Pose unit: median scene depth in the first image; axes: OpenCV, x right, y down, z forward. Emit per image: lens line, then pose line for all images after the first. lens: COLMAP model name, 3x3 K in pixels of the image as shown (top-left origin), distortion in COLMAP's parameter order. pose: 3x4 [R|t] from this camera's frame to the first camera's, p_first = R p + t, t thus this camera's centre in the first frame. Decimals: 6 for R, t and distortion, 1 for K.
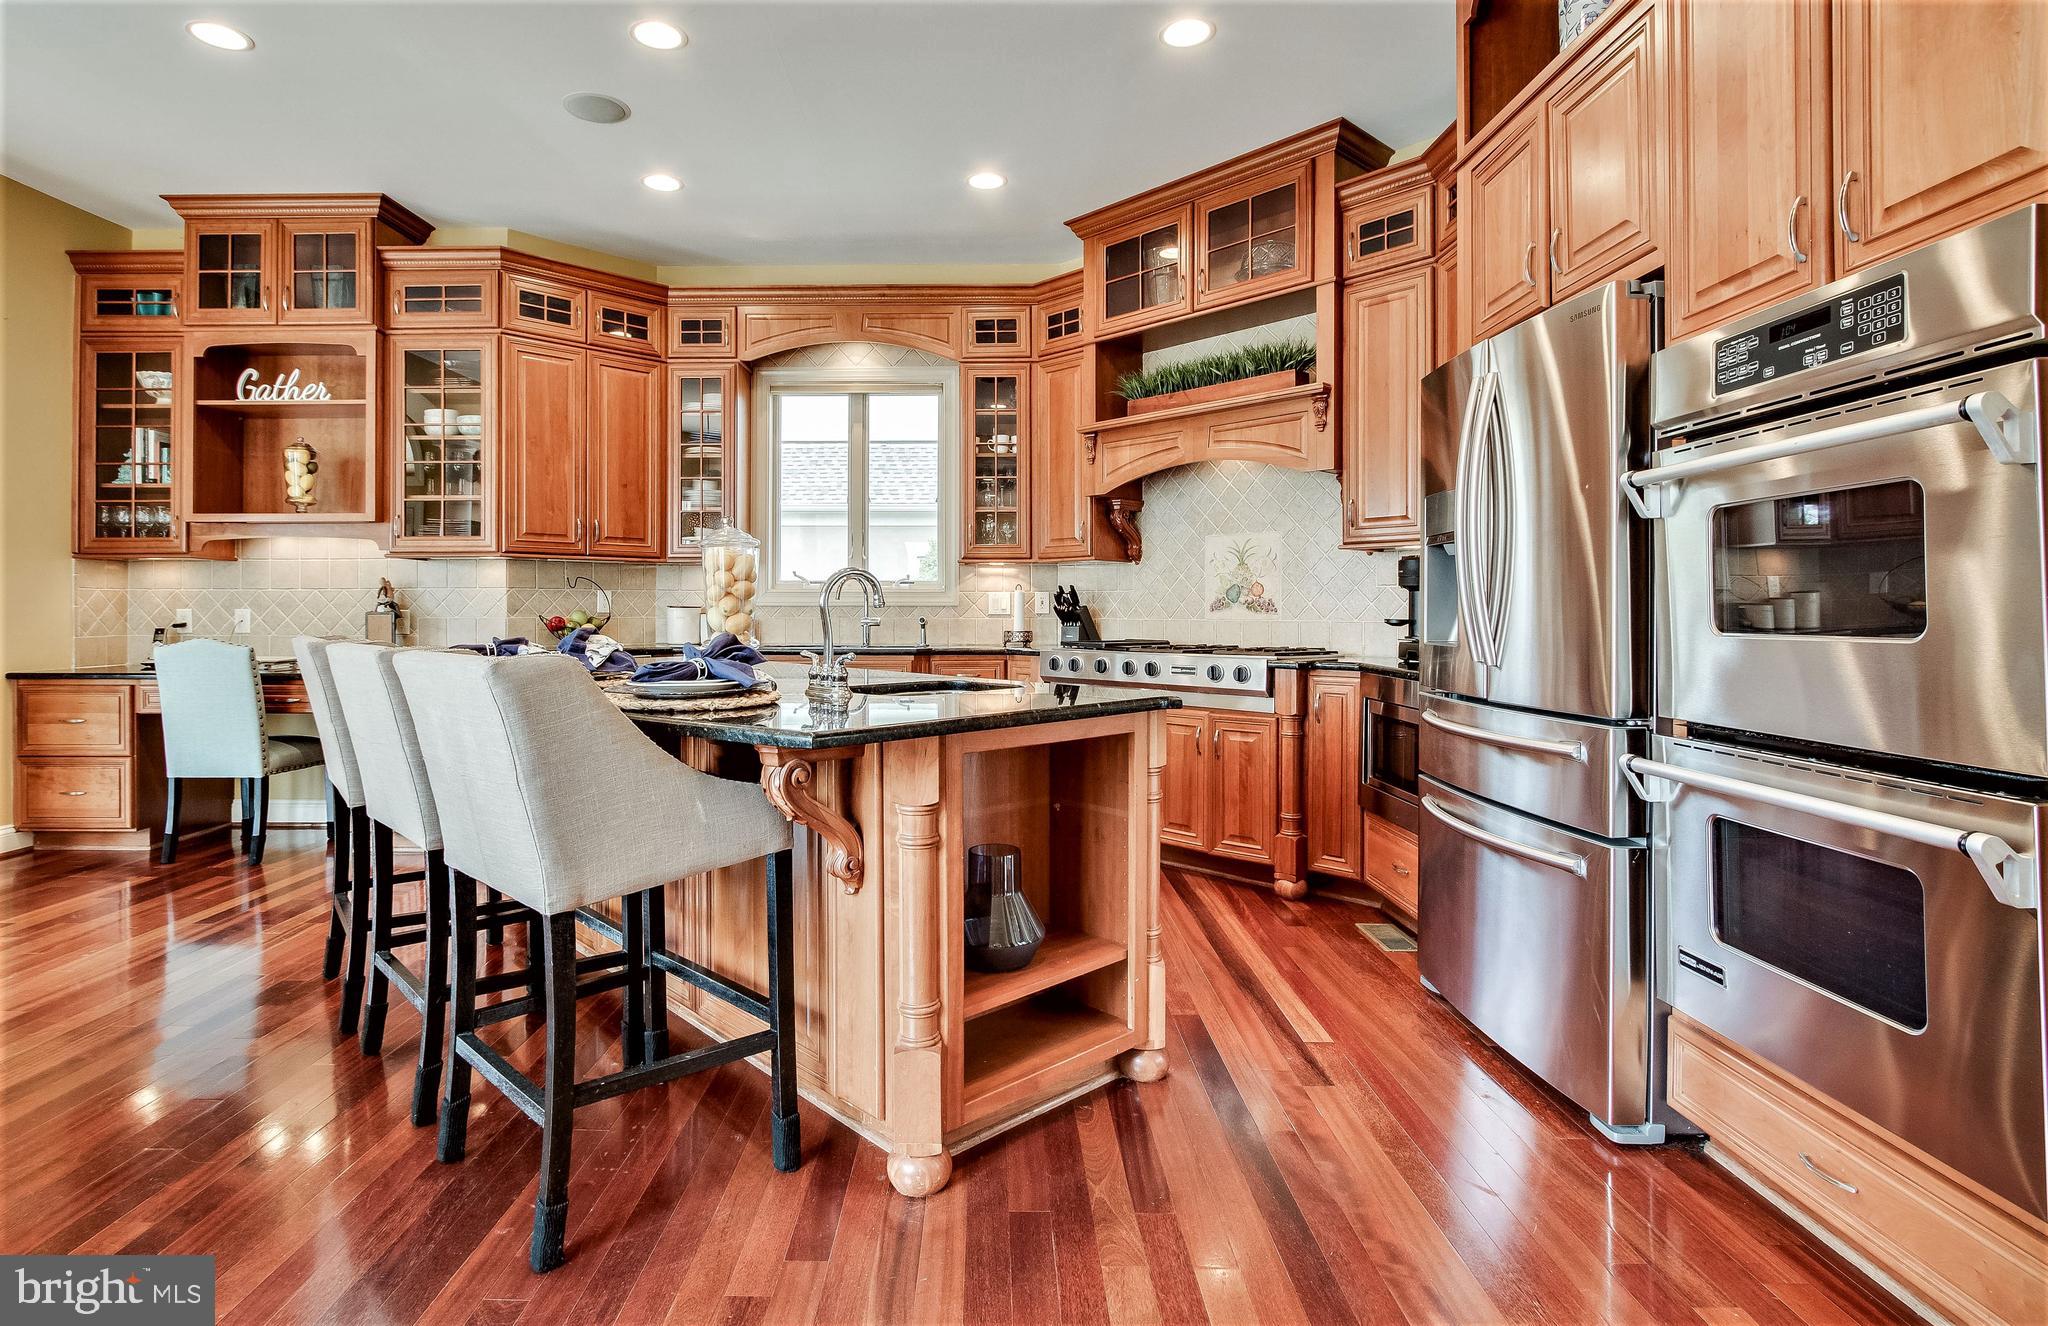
lens RADIAL K [[1097.6, 0, 1012.3], [0, 1097.6, 605.8], [0, 0, 1]] dist [-0.012504, 0.001893]
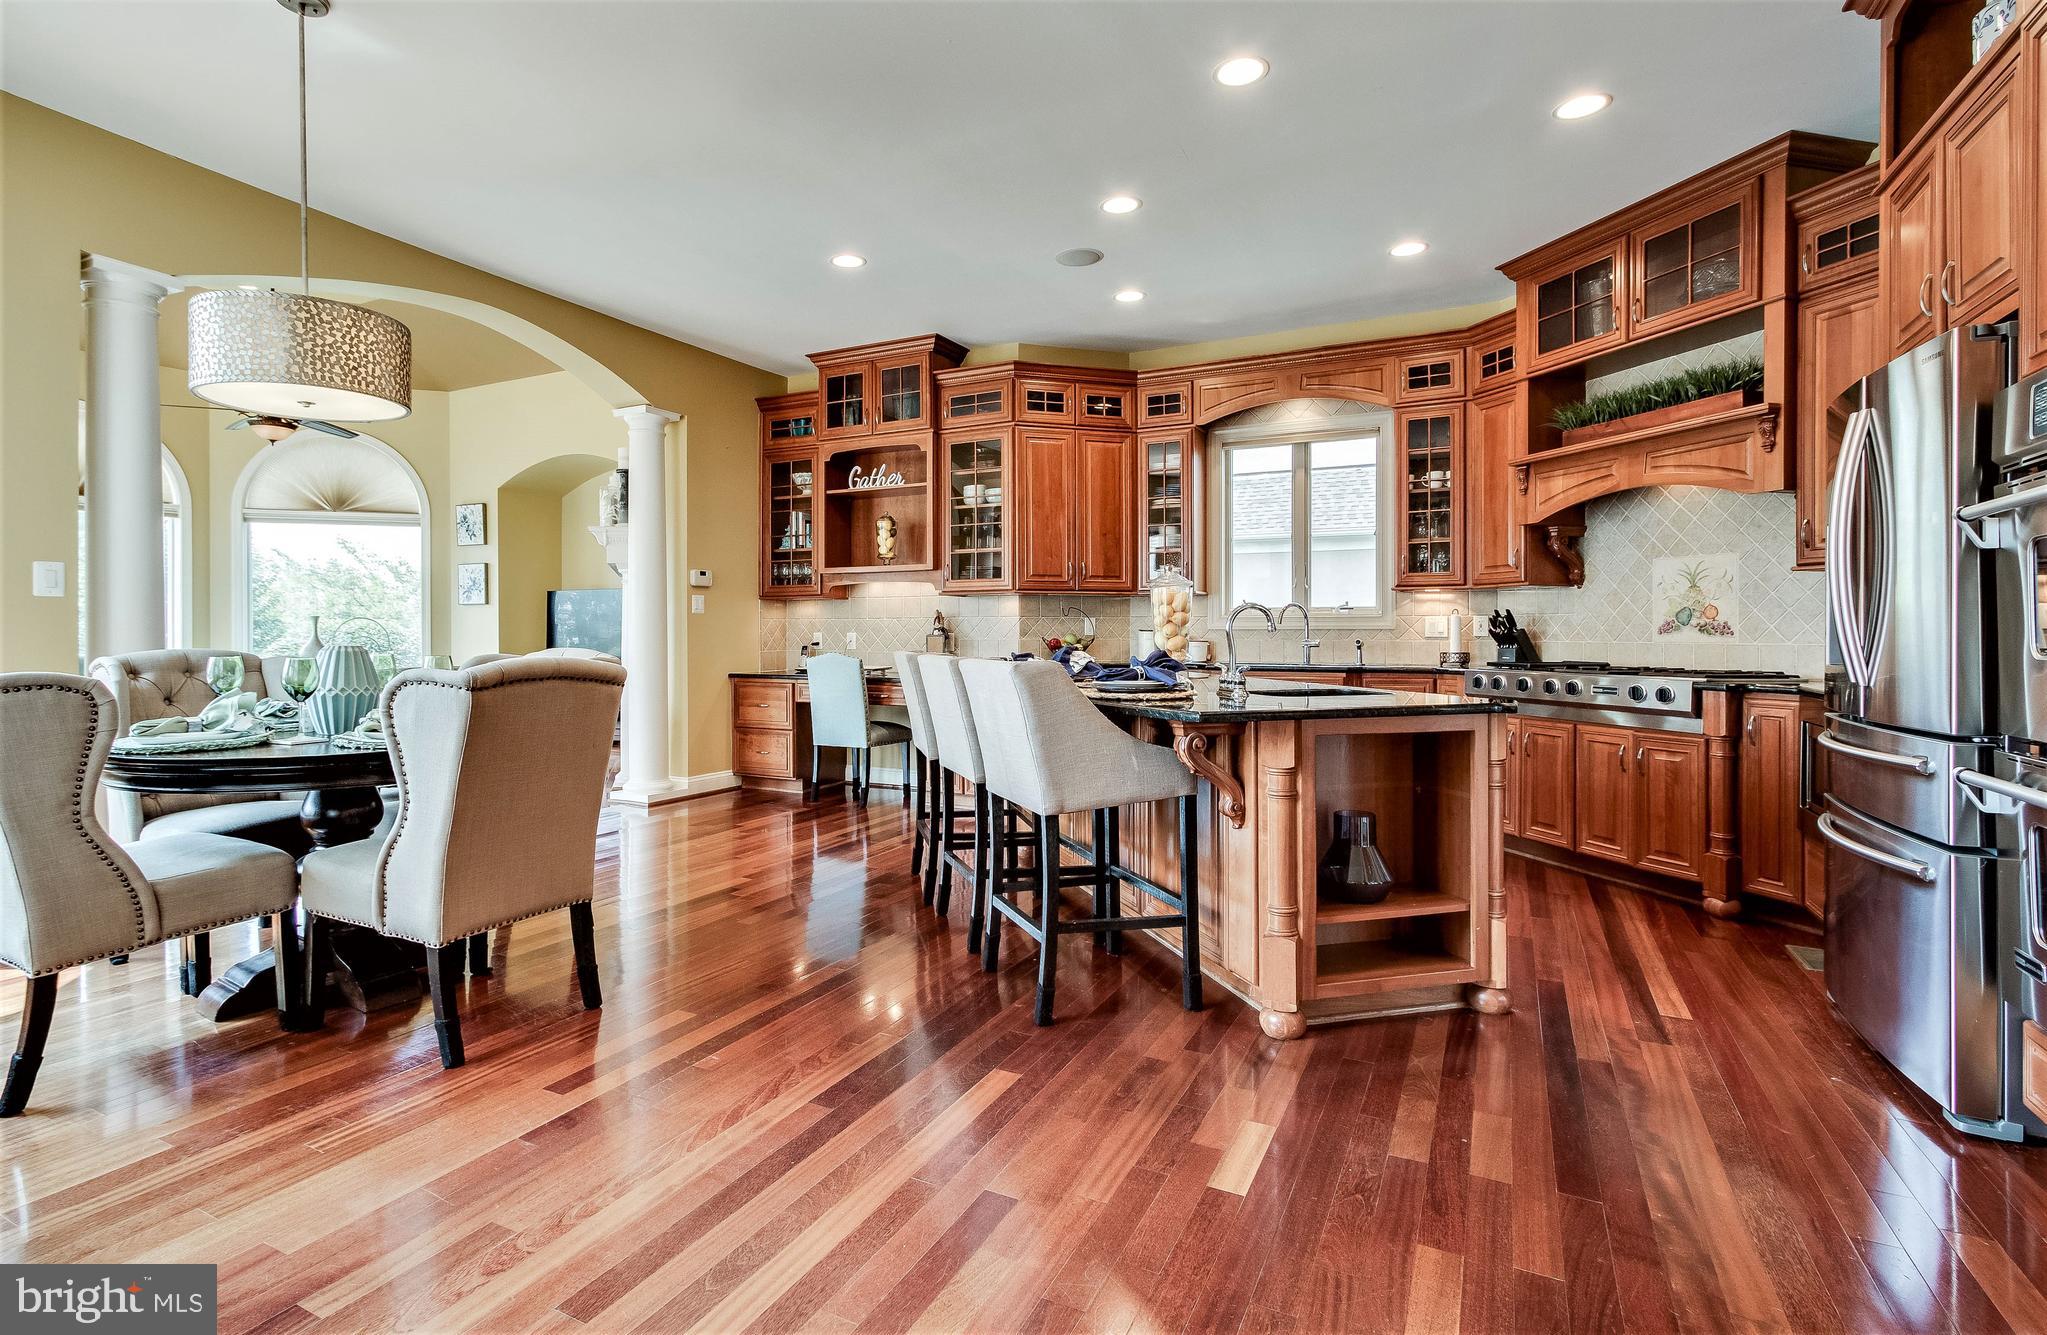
lens RADIAL K [[1027.5, 0, 1016.6], [0, 1027.5, 622.9], [0, 0, 1]] dist [-0.003495, -0.000070]
pose [[0.907213, -0.004737, -0.420645, 0.060053], [0.002206, 0.999976, -0.006502, -0.000844], [0.420666, 0.004970, 0.907202, -0.133337]]
